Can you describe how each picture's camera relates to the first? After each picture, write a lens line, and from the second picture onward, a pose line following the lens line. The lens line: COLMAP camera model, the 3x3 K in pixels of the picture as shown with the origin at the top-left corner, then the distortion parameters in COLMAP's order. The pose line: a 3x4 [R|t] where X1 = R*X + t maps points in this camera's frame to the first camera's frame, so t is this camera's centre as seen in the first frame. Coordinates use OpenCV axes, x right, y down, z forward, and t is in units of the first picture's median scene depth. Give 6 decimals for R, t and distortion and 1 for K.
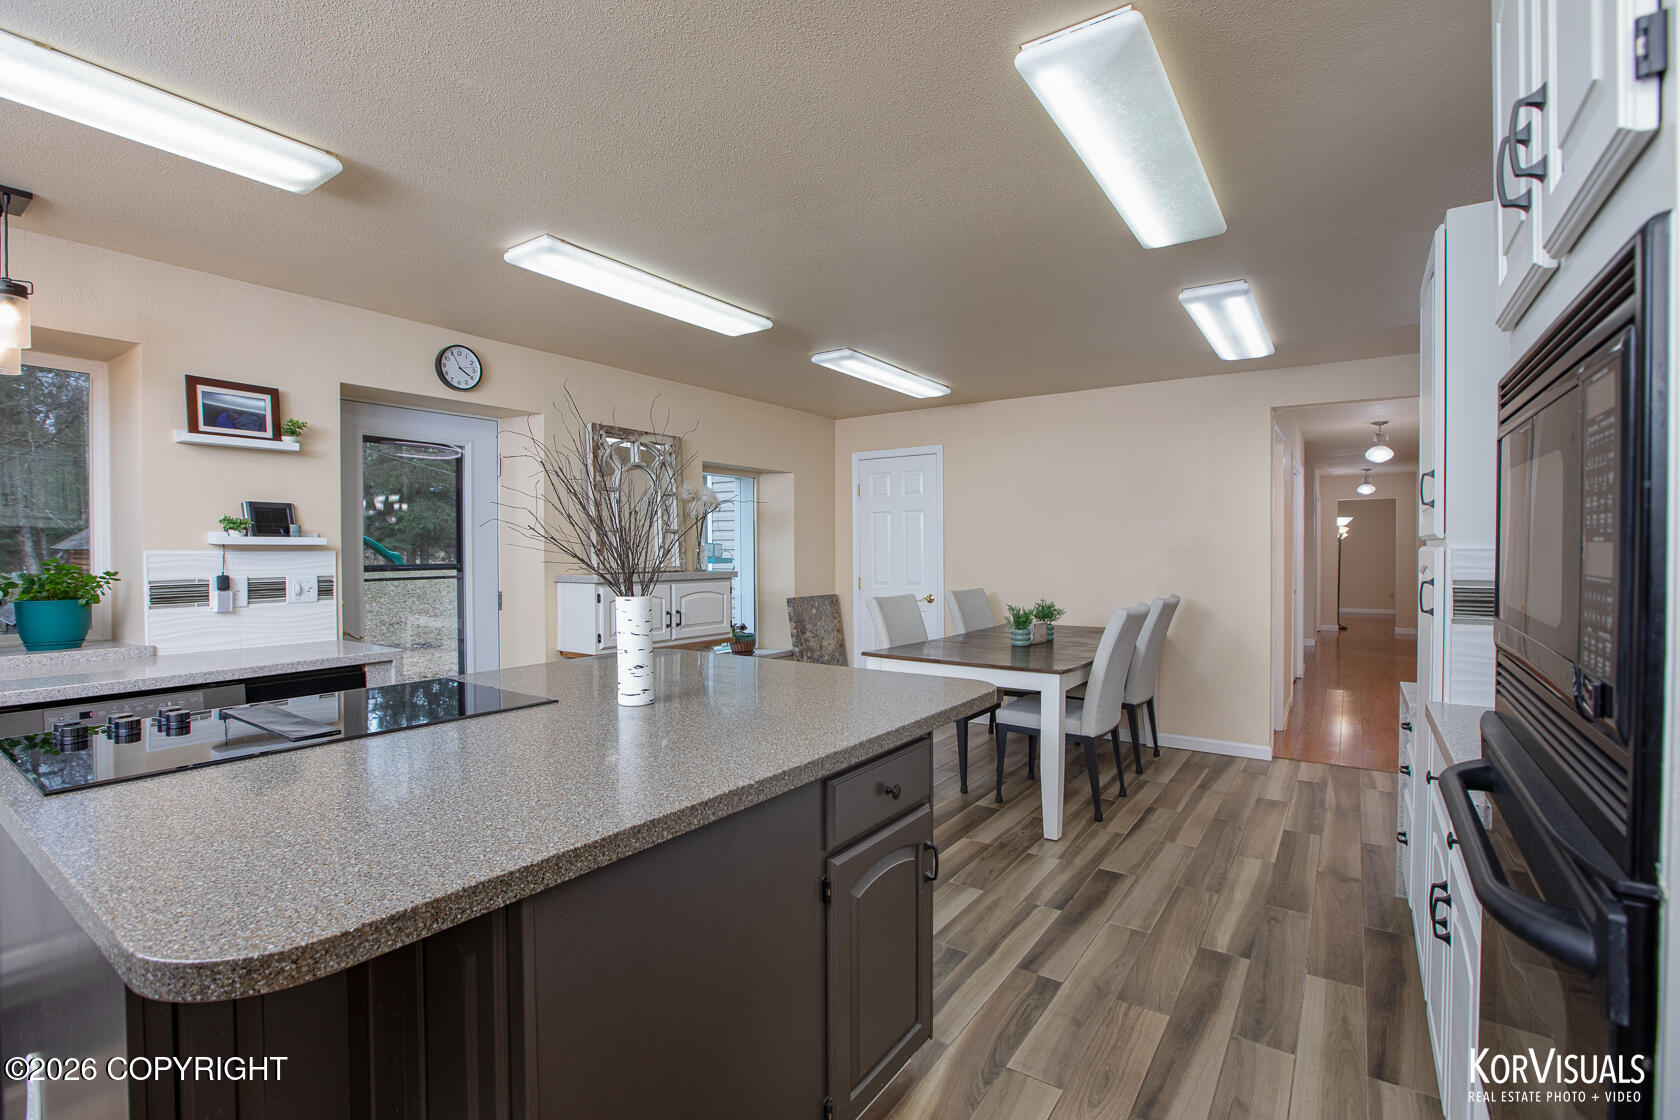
lens RADIAL K [[763.6, 0, 840.0], [0, 763.6, 560.0], [0, 0, 1]] dist [-0.040615, 0.011583]
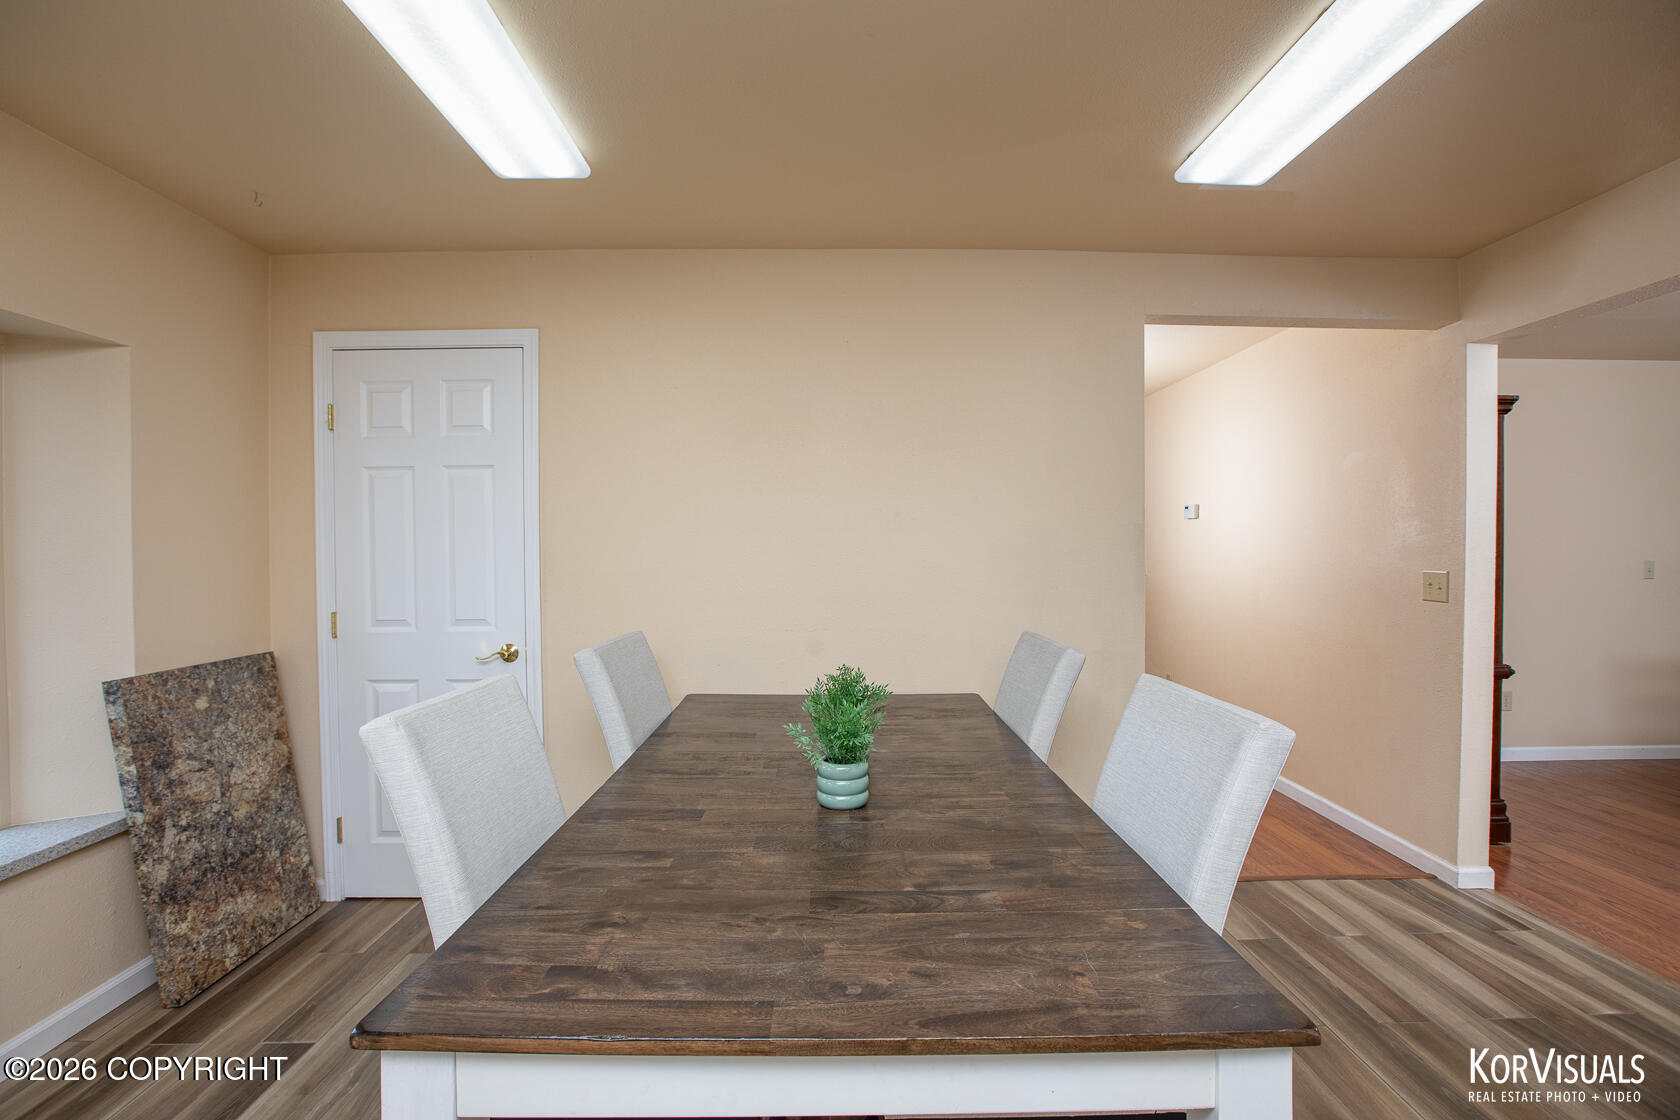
lens RADIAL K [[763.6, 0, 840.0], [0, 763.6, 560.0], [0, 0, 1]] dist [-0.040615, 0.011583]
pose [[0.813130, -0.006889, 0.582041, 0.011346], [0.013984, 0.999873, -0.007701, -0.000661], [-0.581913, 0.014401, 0.813123, 0.488249]]
